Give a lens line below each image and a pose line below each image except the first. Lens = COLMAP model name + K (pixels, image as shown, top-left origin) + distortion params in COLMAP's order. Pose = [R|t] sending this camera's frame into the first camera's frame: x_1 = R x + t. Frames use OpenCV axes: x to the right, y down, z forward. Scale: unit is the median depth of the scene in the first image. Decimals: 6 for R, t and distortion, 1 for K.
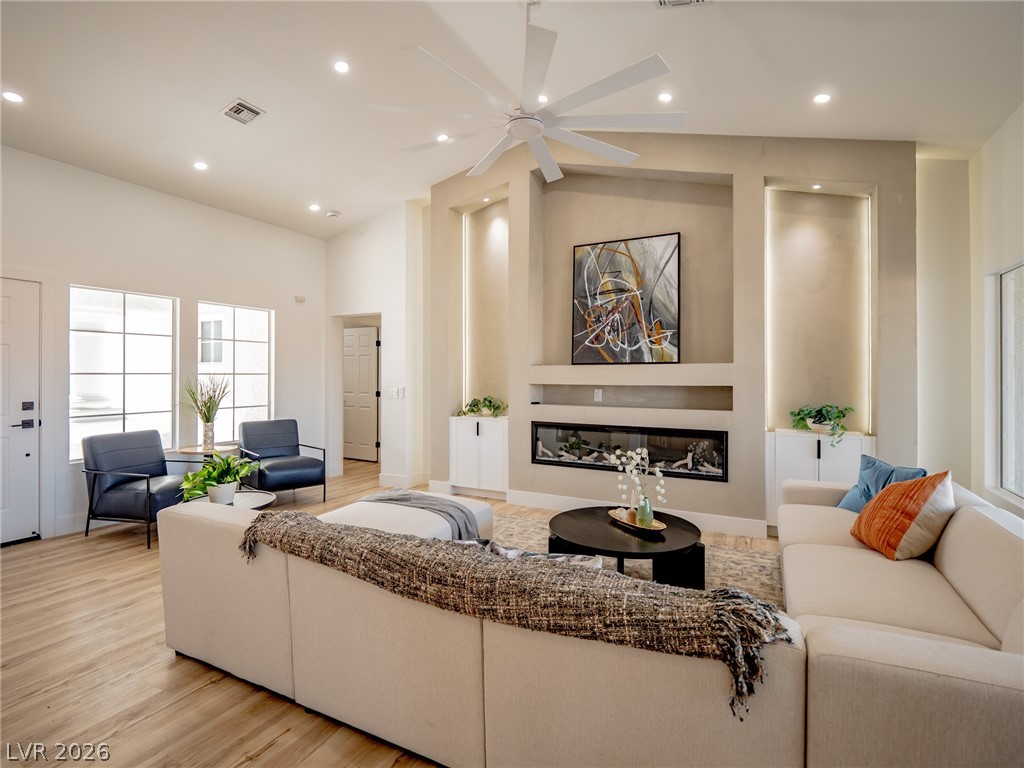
lens RADIAL K [[495.3, 0, 515.3], [0, 495.3, 375.6], [0, 0, 1]] dist [-0.006621, -0.006239]
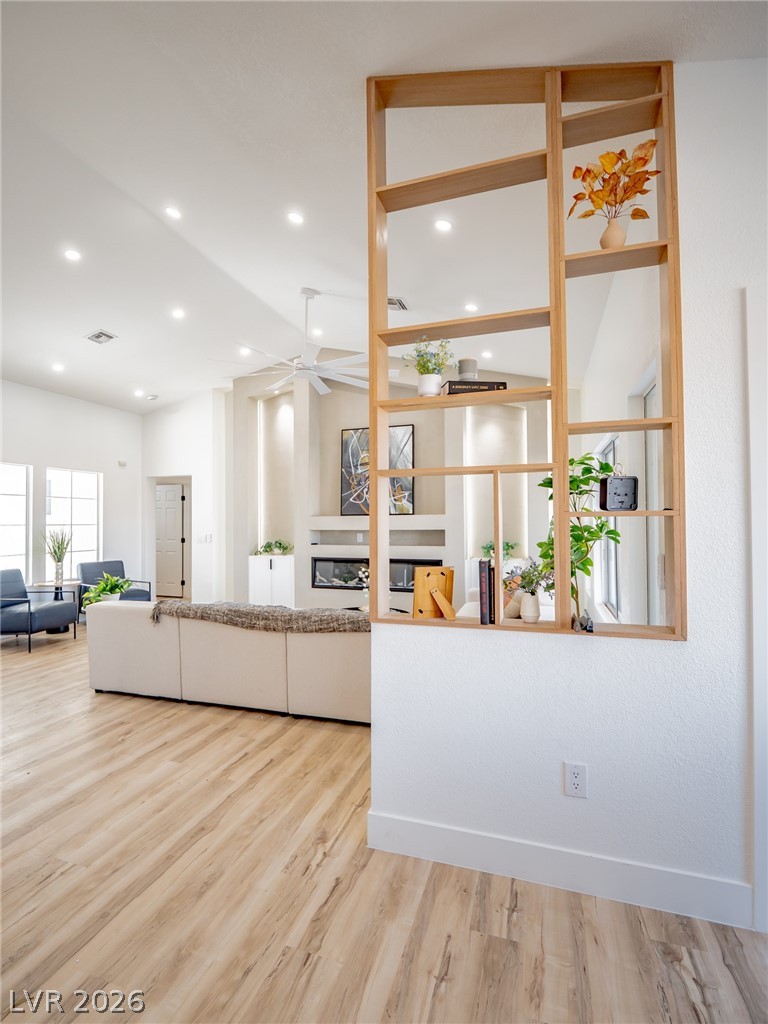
lens RADIAL K [[495.3, 0, 374.8], [0, 495.3, 515.2], [0, 0, 1]] dist [-0.006621, -0.006239]
pose [[0.988111, -0.005715, 0.153638, -0.004010], [0.008465, 0.999815, -0.017255, 0.001259], [-0.153511, 0.018350, 0.987976, -0.393772]]
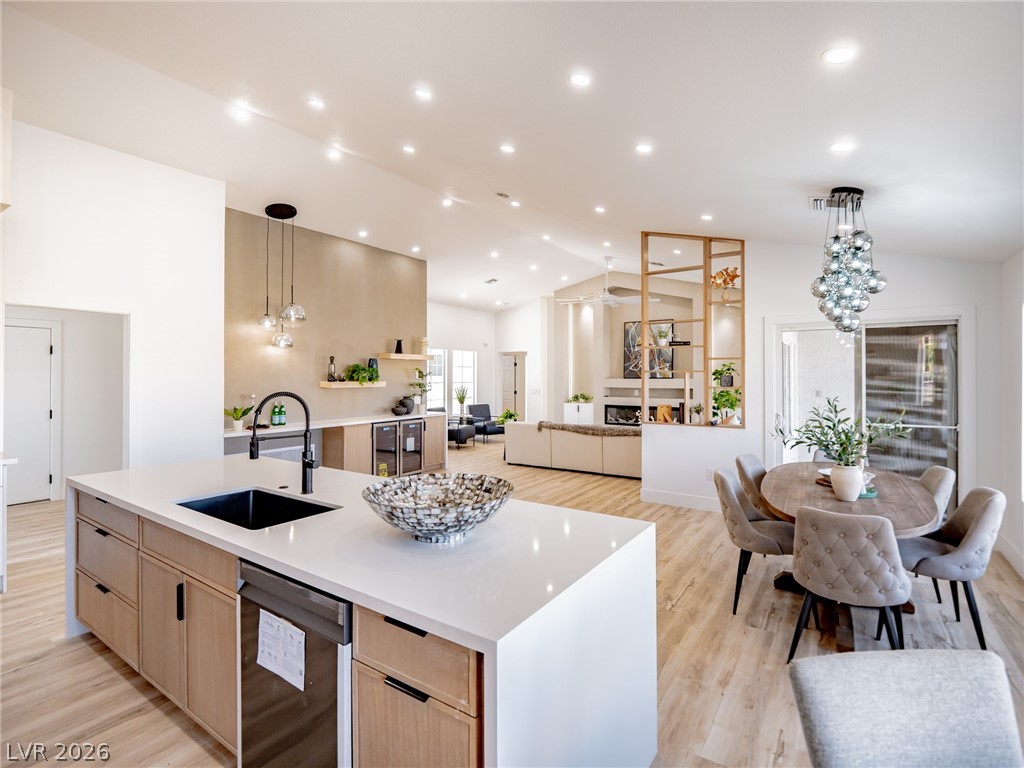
lens RADIAL K [[495.3, 0, 518.6], [0, 495.3, 373.0], [0, 0, 1]] dist [-0.006621, -0.006239]
pose [[0.994432, -0.001870, -0.105363, -0.116511], [0.001028, 0.999967, -0.008045, -0.029538], [0.105375, 0.007892, 0.994401, -1.226049]]
